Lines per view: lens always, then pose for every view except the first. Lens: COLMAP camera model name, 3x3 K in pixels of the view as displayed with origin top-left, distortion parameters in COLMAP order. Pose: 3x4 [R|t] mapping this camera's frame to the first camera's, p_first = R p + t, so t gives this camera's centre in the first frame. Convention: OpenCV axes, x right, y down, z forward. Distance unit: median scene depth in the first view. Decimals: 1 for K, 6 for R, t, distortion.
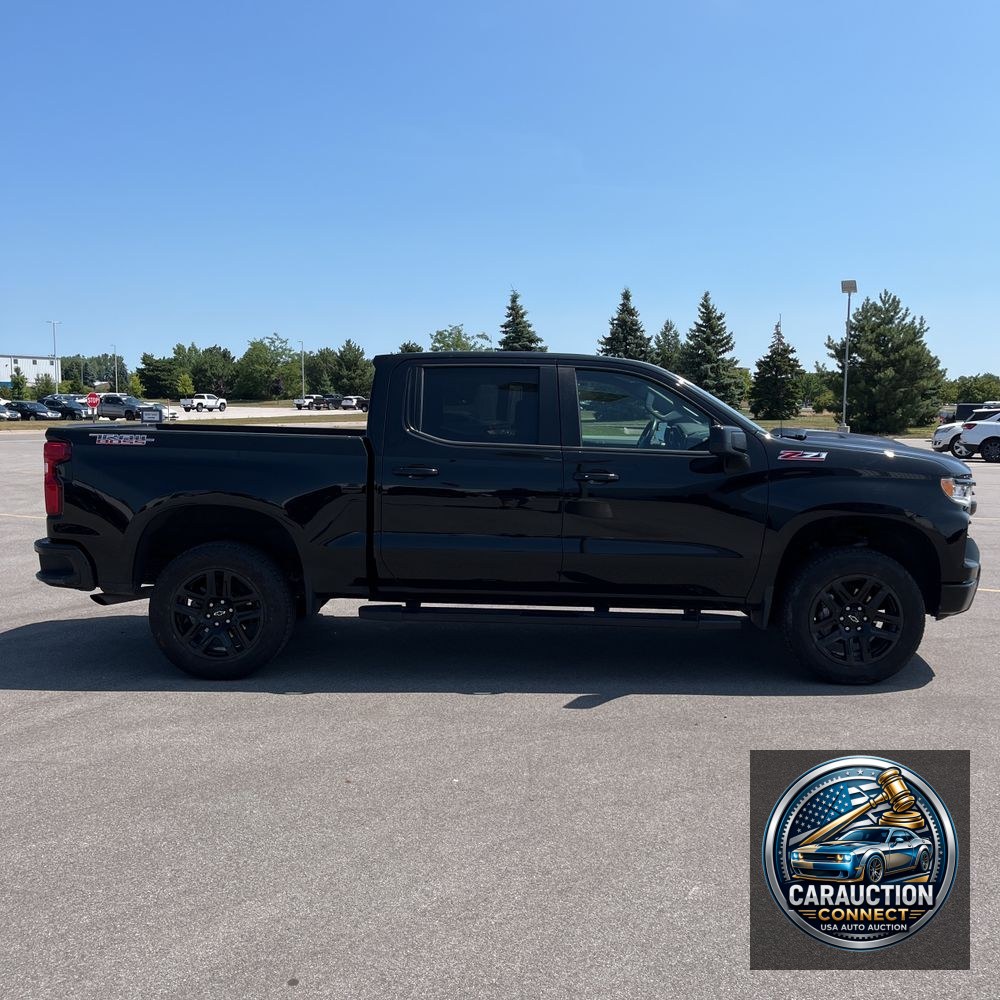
lens RADIAL K [[1023.0, 0, 502.3], [0, 1023.0, 503.7], [0, 0, 1]] dist [0.043463, 0.000000]
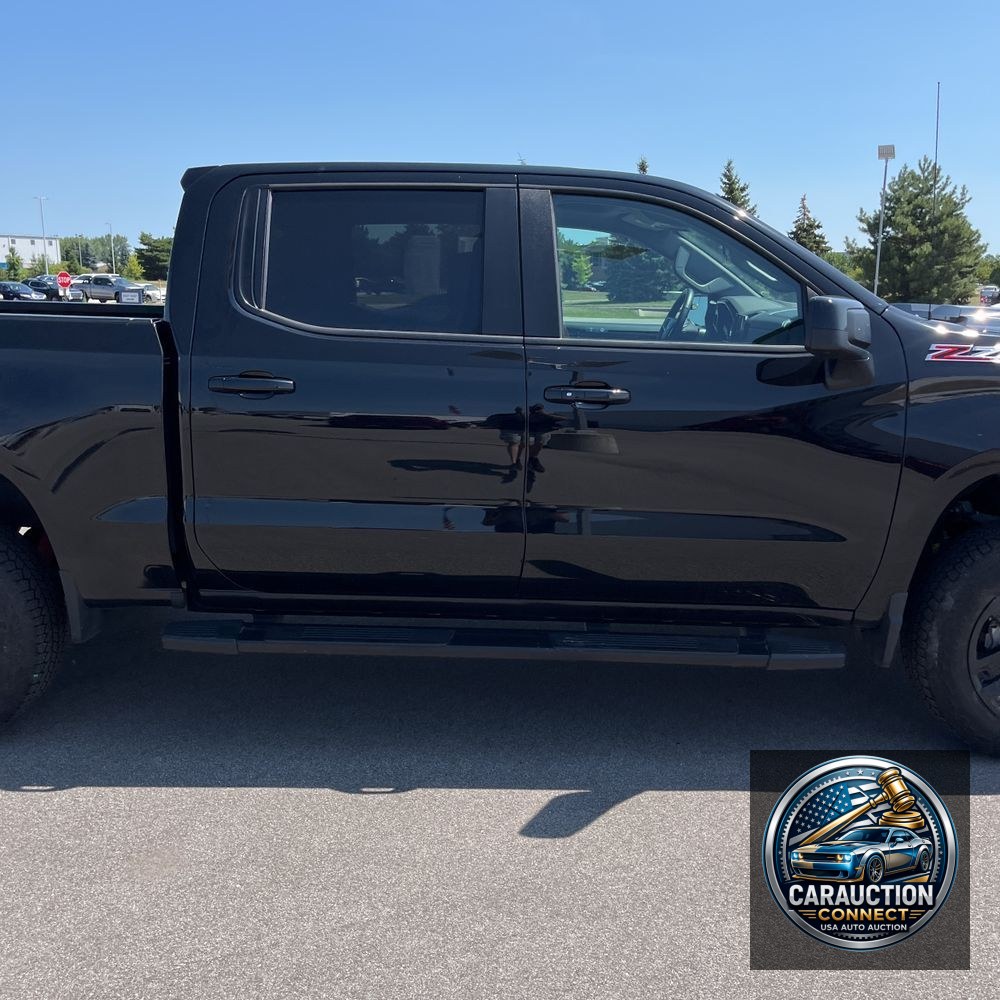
lens RADIAL K [[1023.0, 0, 504.1], [0, 1023.0, 496.7], [0, 0, 1]] dist [0.043463, 0.000000]
pose [[0.999948, -0.000179, -0.010206, 0.005421], [0.001252, 0.994449, 0.105212, -0.002996], [0.010130, -0.105219, 0.994397, 0.046276]]
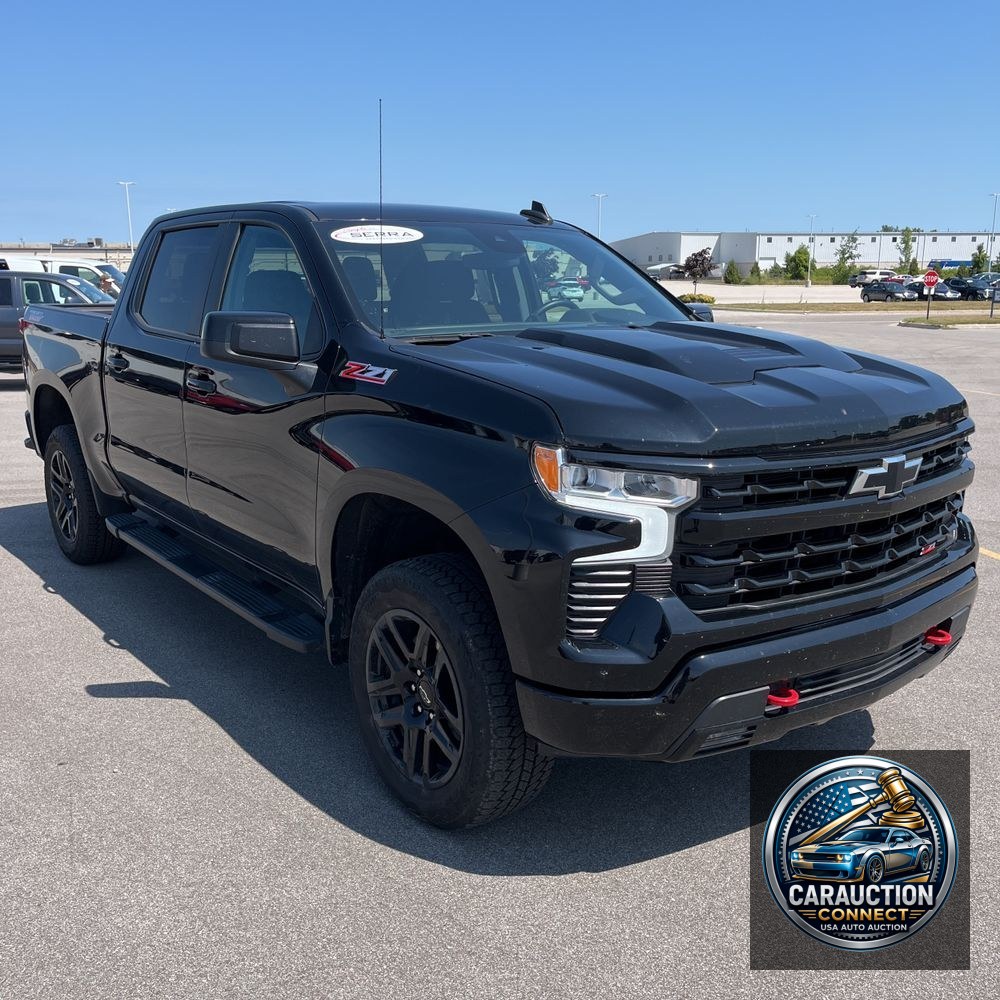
lens RADIAL K [[1023.0, 0, 496.3], [0, 1023.0, 509.5], [0, 0, 1]] dist [0.043463, 0.000000]
pose [[0.627919, 0.166984, -0.760154, 0.077103], [-0.075897, 0.985195, 0.153724, -0.006516], [0.774569, -0.038833, 0.631297, 0.072874]]
